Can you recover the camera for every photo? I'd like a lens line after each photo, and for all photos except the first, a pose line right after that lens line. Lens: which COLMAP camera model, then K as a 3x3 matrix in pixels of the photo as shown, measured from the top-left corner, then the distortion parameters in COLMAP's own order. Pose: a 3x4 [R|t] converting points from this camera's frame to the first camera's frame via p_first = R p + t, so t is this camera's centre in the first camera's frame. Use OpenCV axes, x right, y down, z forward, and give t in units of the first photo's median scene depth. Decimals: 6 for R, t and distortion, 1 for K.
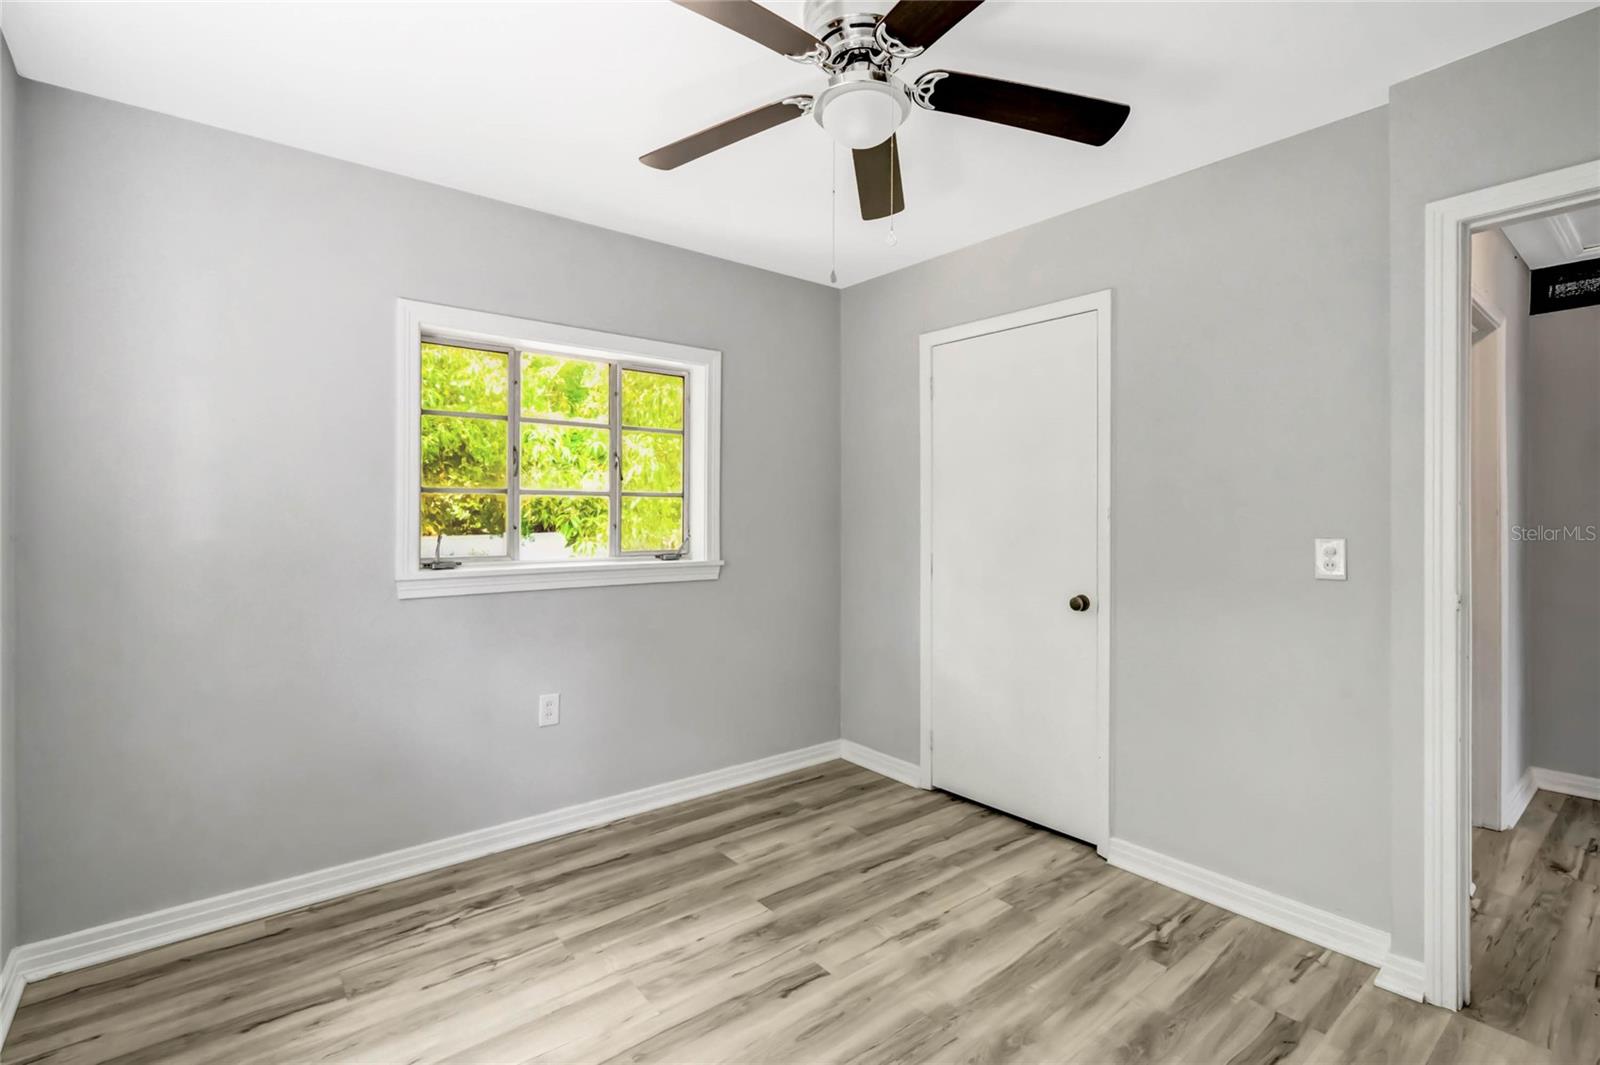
lens RADIAL K [[741.7, 0, 798.3], [0, 741.7, 522.6], [0, 0, 1]] dist [-0.003100, 0.000256]
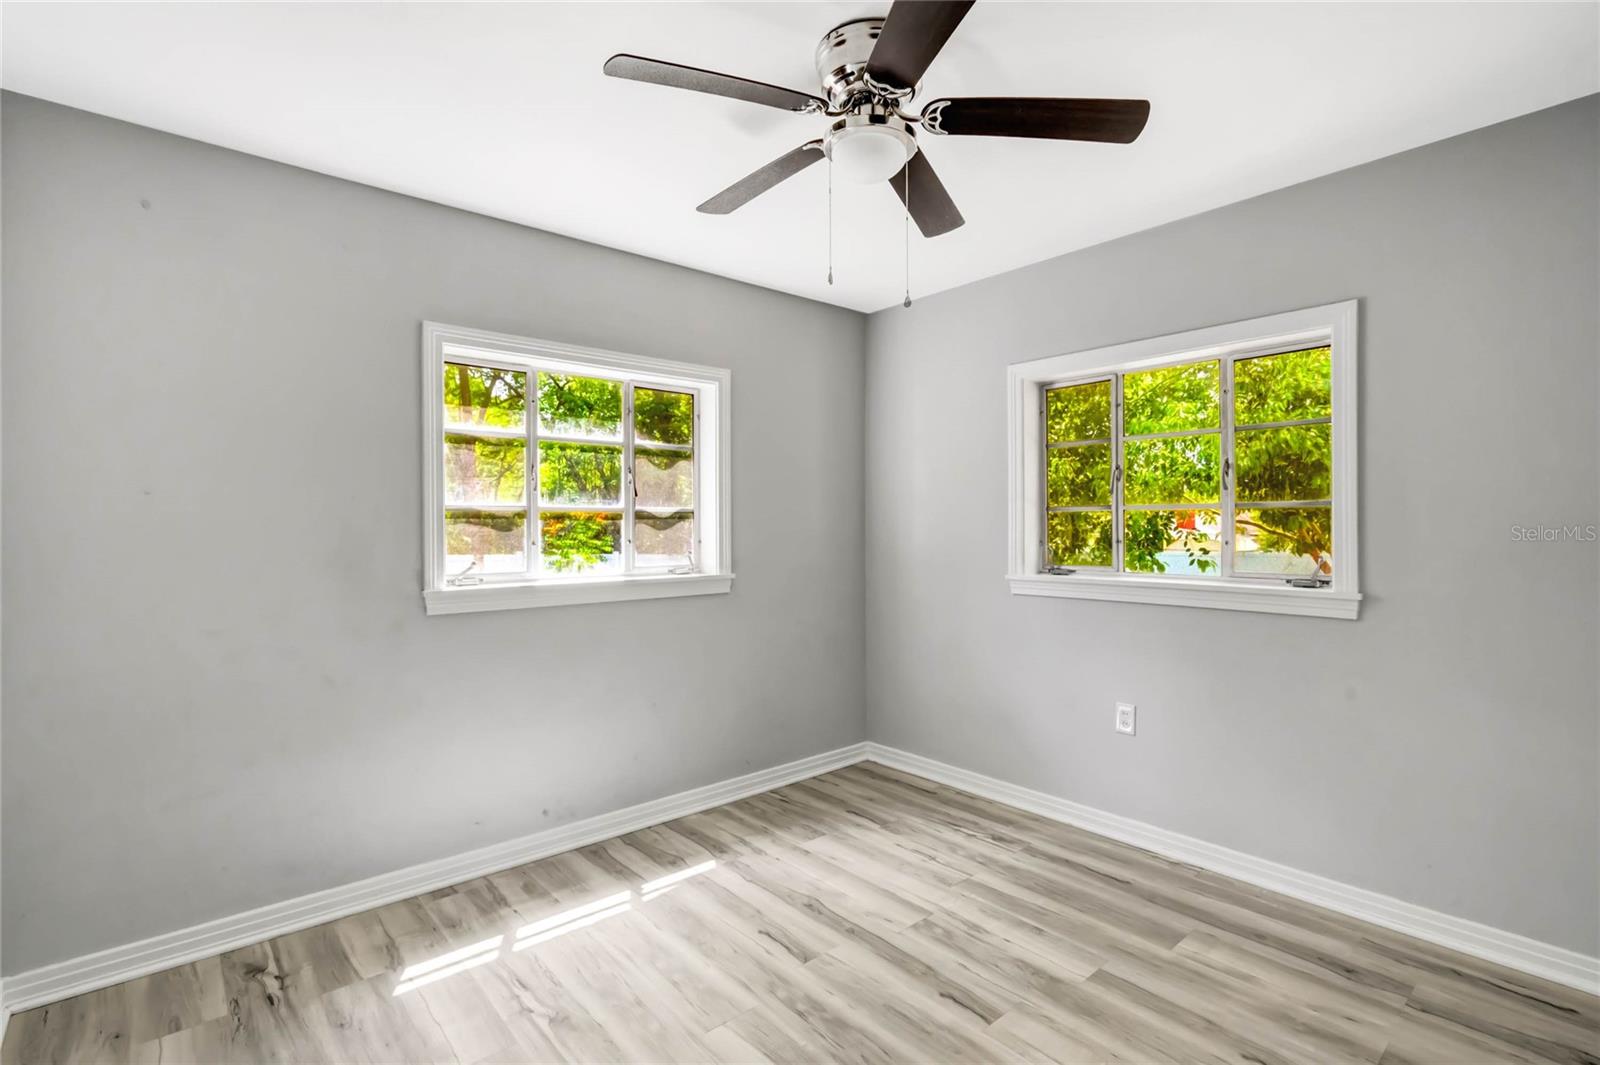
lens RADIAL K [[741.7, 0, 798.3], [0, 741.7, 522.6], [0, 0, 1]] dist [-0.003100, 0.000256]
pose [[0.024253, -0.005783, -0.999689, 0.863655], [0.000617, 0.999983, -0.005770, -0.019196], [0.999706, -0.000476, 0.024256, 0.648970]]
